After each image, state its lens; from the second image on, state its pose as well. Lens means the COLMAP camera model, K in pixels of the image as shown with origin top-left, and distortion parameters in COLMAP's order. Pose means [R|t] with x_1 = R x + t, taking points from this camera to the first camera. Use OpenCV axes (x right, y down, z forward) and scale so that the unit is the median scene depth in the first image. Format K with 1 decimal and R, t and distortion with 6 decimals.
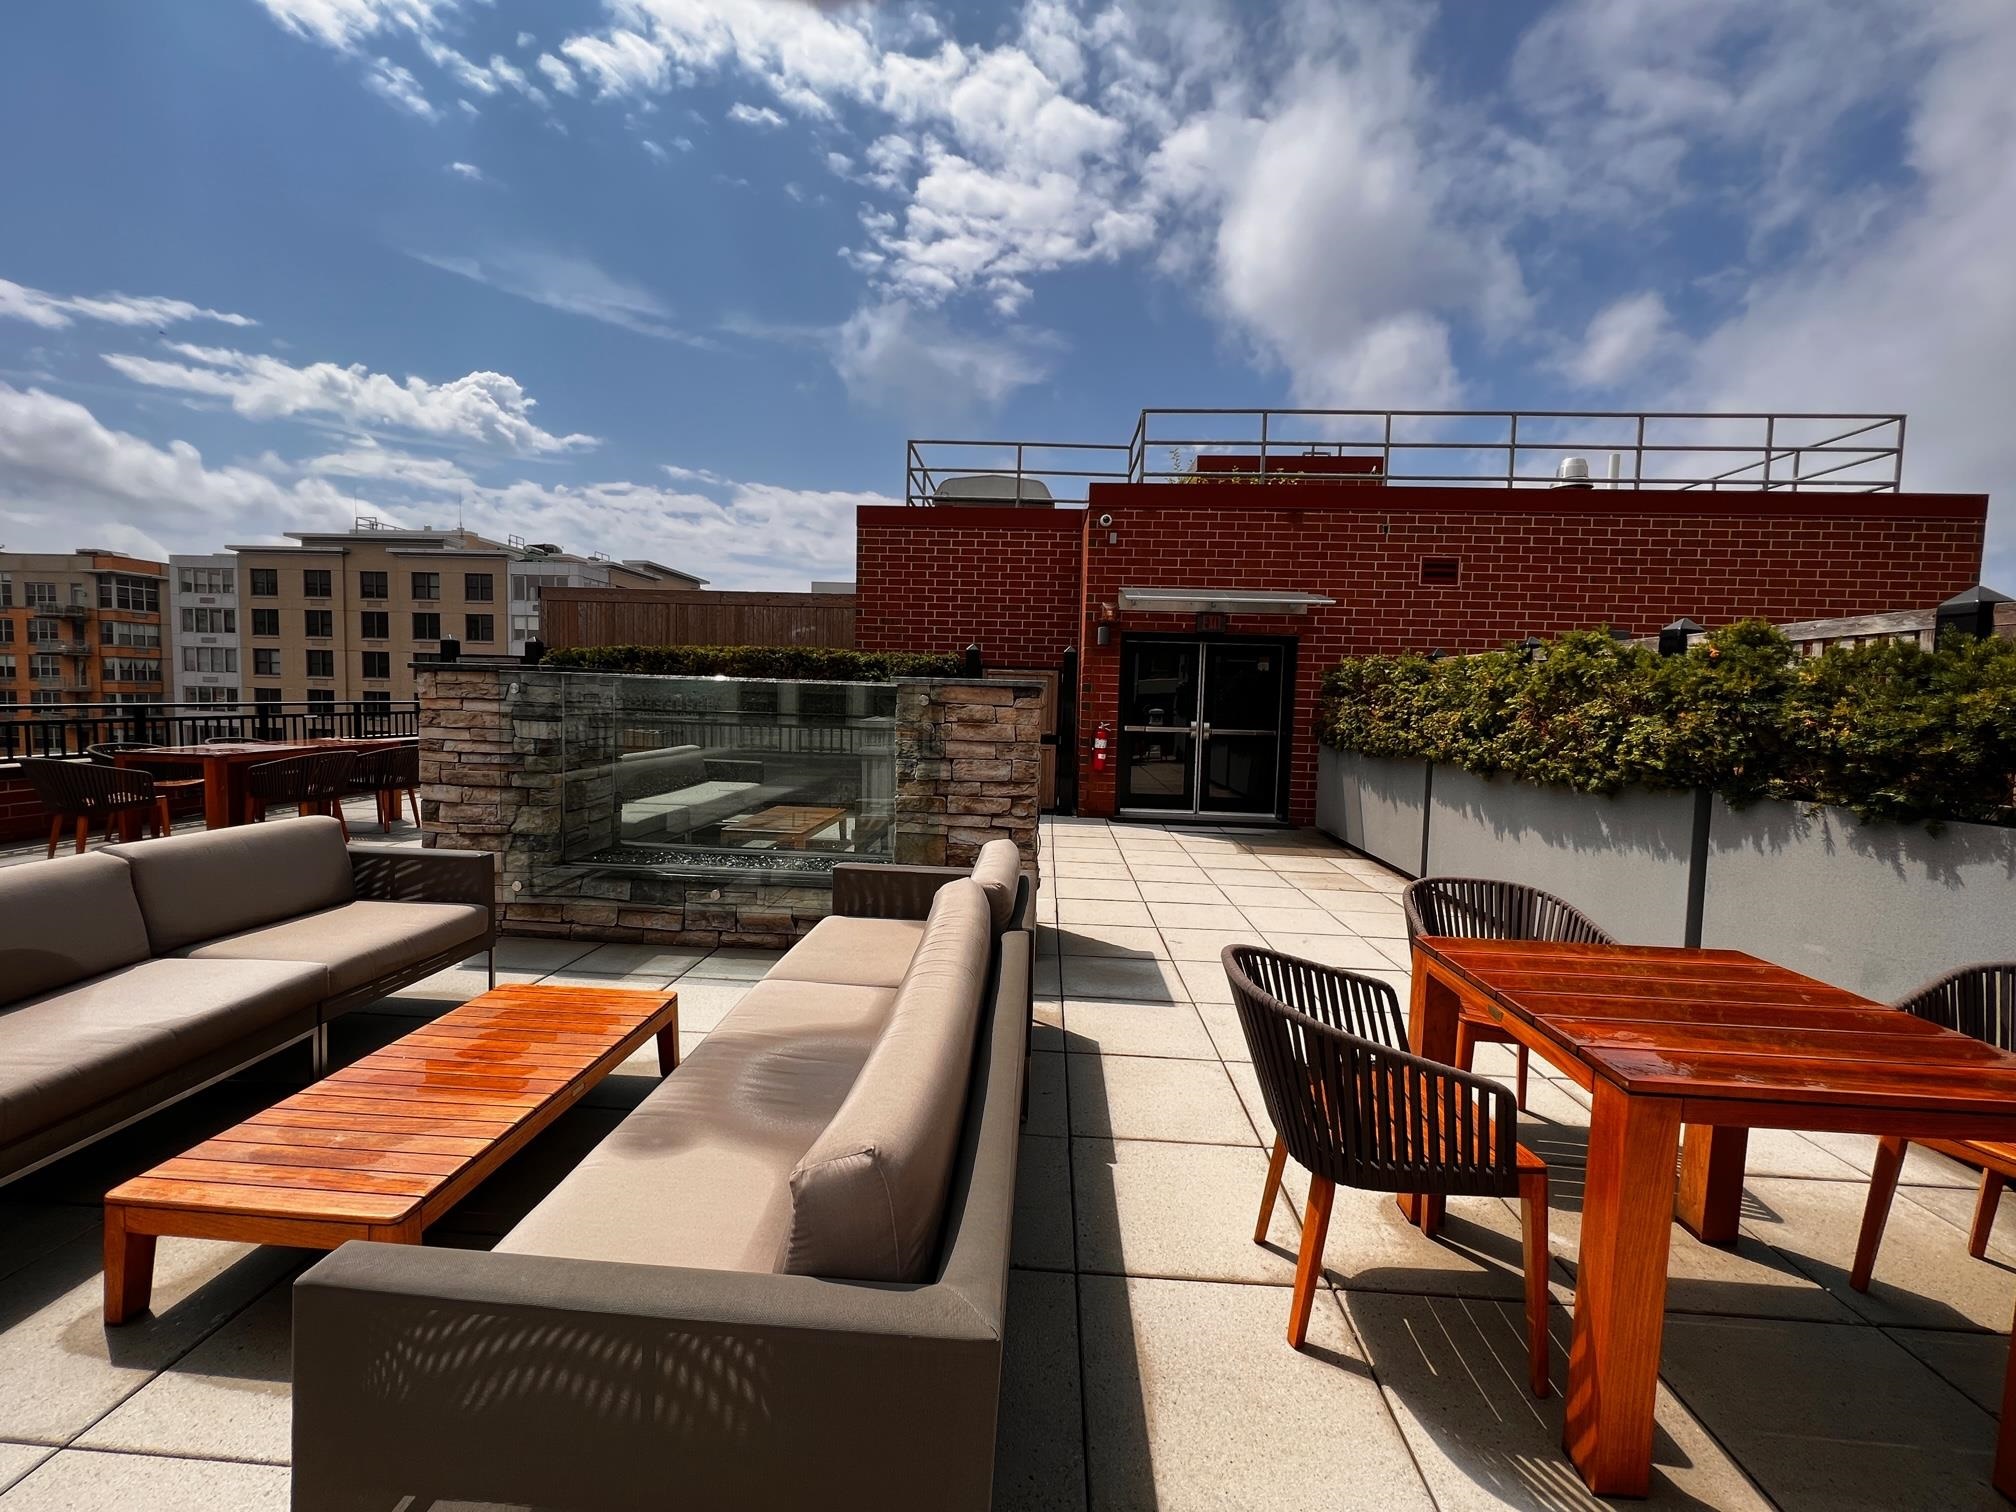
lens RADIAL K [[809.6, 0, 1003.6], [0, 809.6, 755.6], [0, 0, 1]] dist [-0.006863, -0.000329]
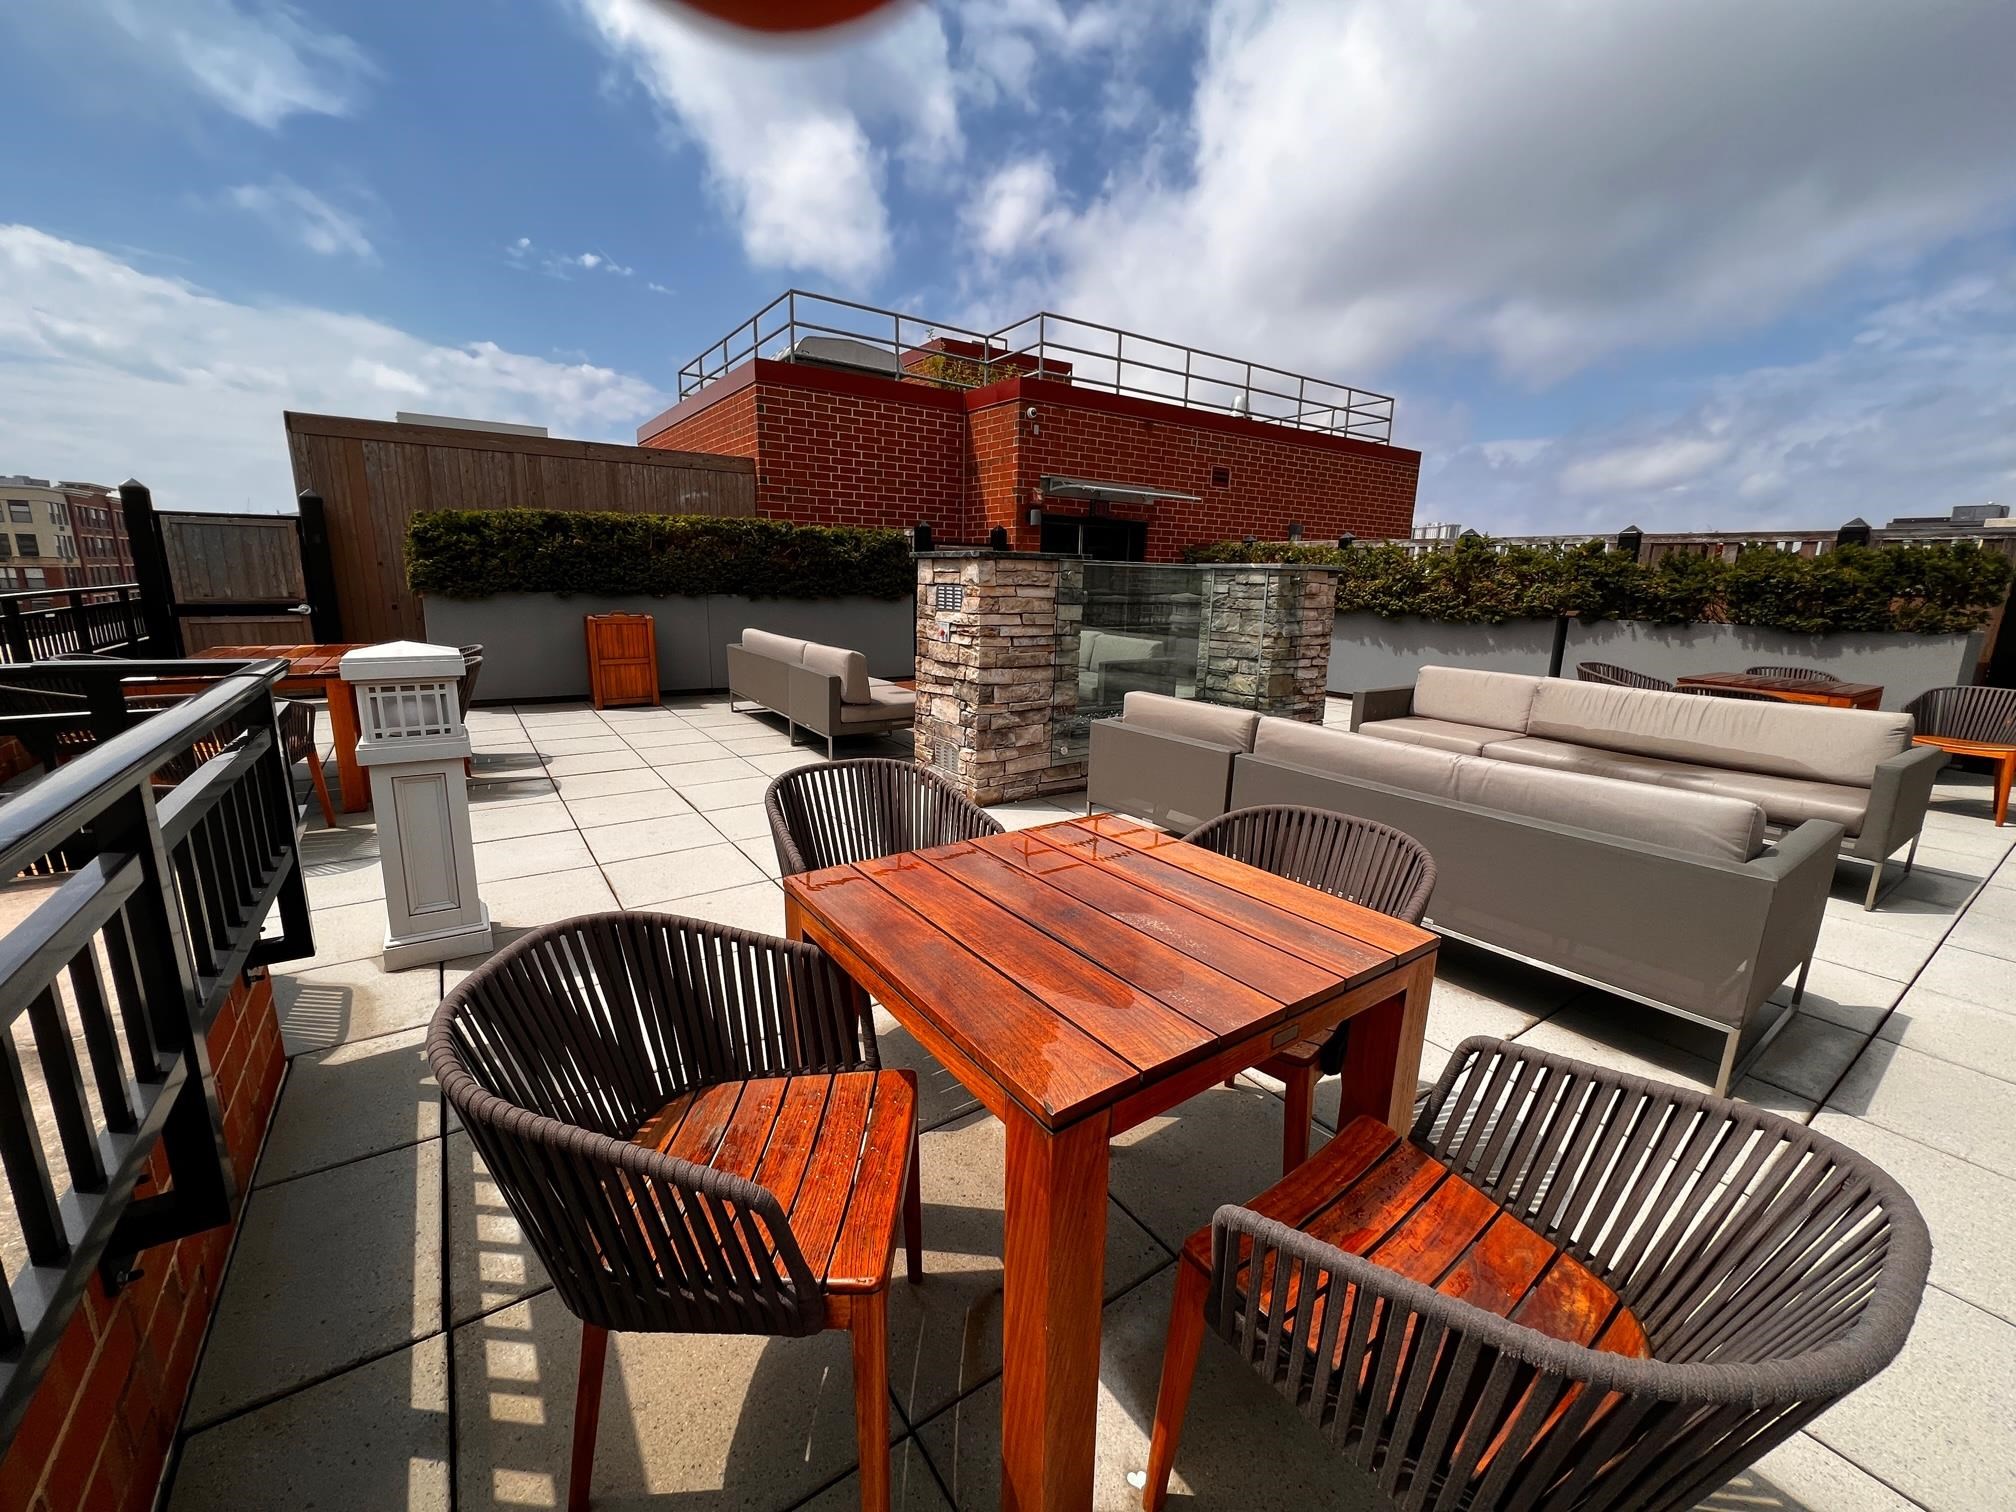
lens RADIAL K [[809.6, 0, 1014.3], [0, 809.6, 750.0], [0, 0, 1]] dist [-0.006863, -0.000329]
pose [[0.787901, -0.141550, 0.599312, -1.014585], [0.045725, 0.983984, 0.172291, -0.031199], [-0.614102, -0.108344, 0.781755, 0.107349]]
